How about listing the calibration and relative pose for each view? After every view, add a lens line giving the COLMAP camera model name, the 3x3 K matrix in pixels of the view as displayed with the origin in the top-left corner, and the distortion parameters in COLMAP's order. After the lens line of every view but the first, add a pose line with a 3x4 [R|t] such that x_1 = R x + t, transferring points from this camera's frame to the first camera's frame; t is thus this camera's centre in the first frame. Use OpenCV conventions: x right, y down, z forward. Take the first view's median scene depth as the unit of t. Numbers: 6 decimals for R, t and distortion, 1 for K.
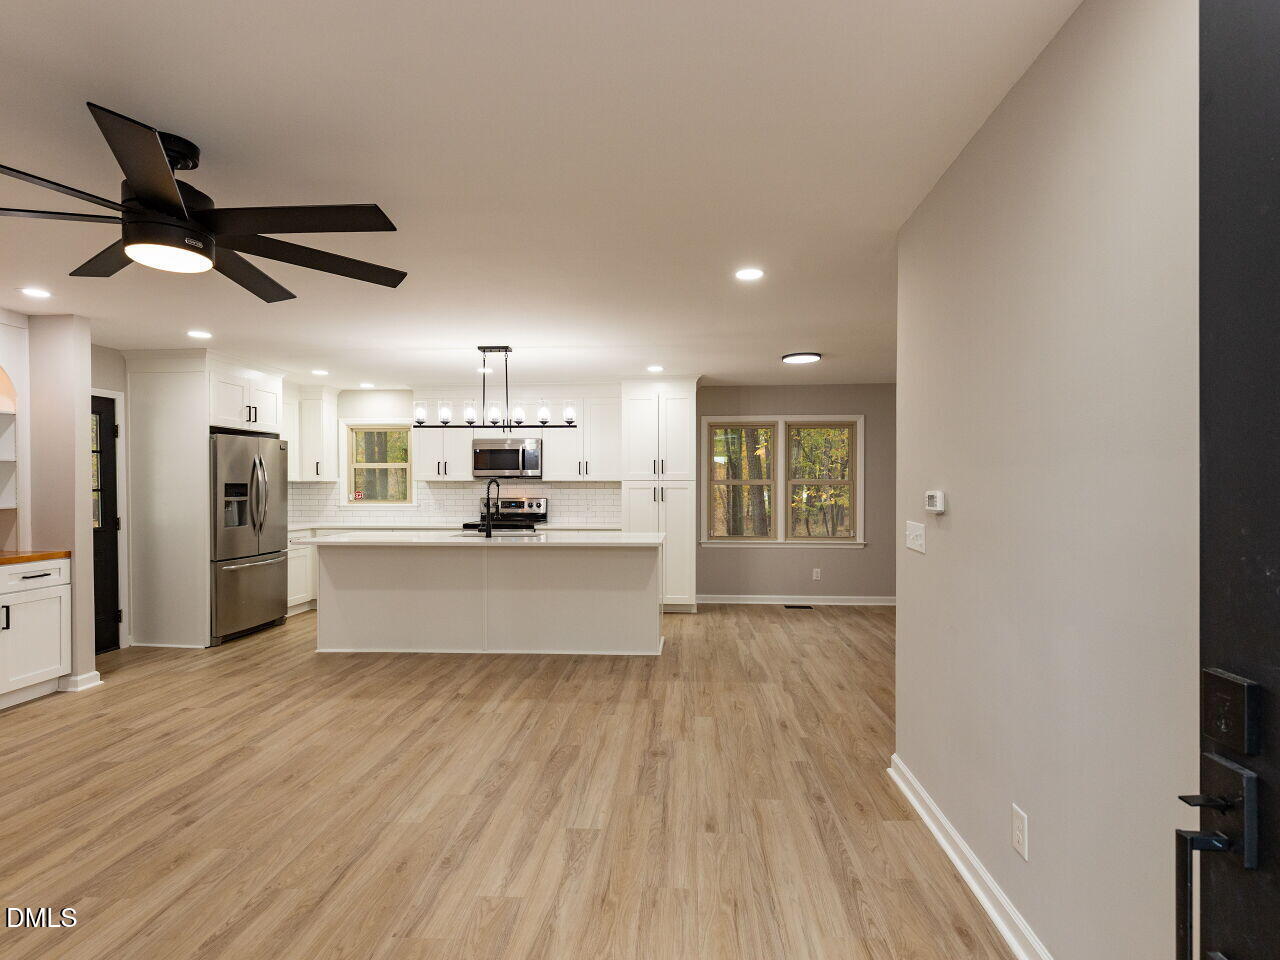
lens RADIAL K [[569.6, 0, 642.5], [0, 569.6, 490.0], [0, 0, 1]] dist [-0.015350, -0.000553]
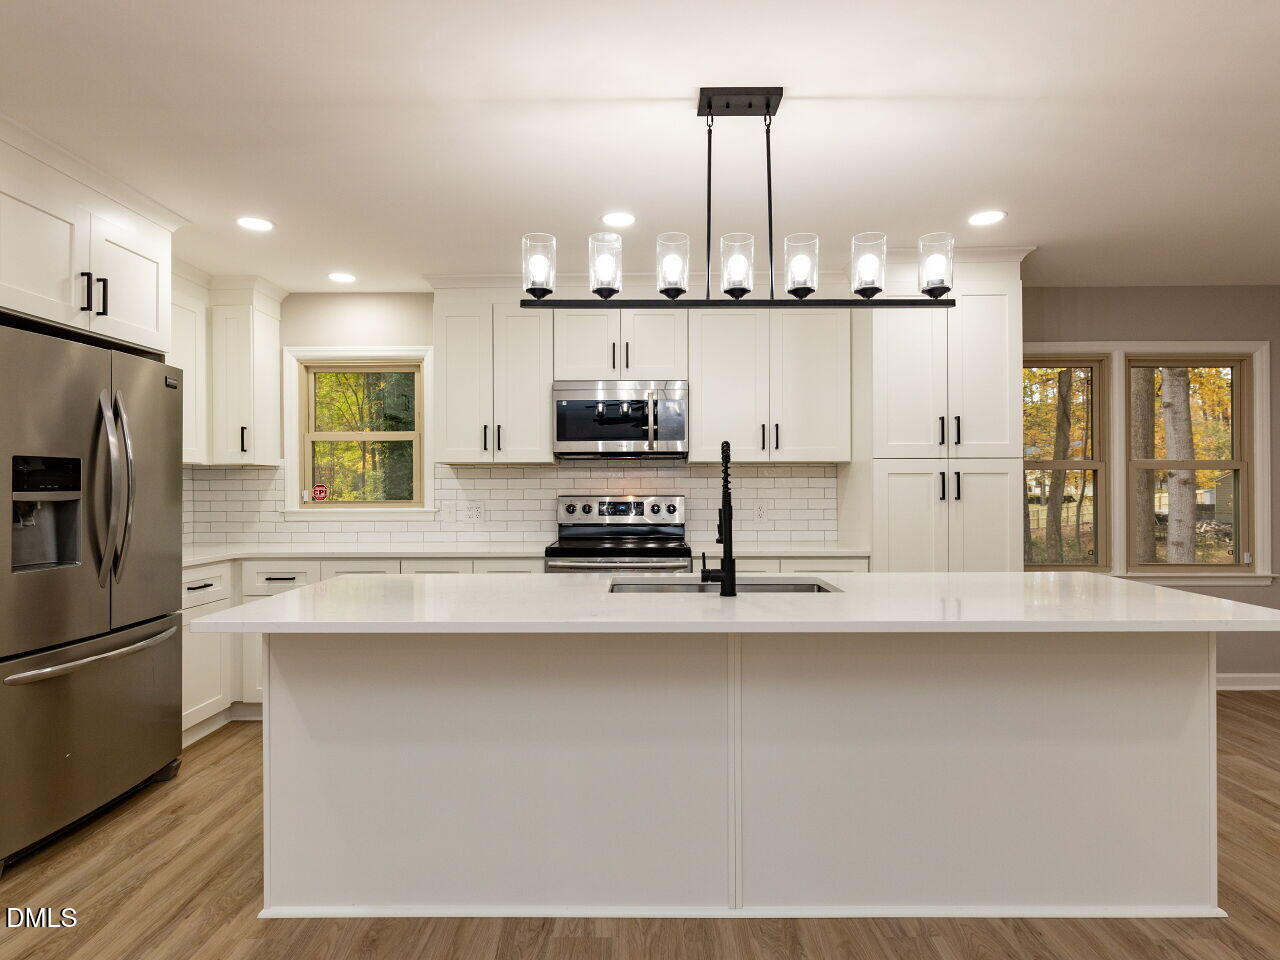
lens RADIAL K [[709.0, 0, 672.0], [0, 709.0, 483.0], [0, 0, 1]] dist [-0.018930, -0.000893]
pose [[0.998972, -0.003237, 0.045225, -0.221956], [0.003692, 0.999944, -0.009966, 0.009451], [-0.045191, 0.010122, 0.998927, 0.359015]]
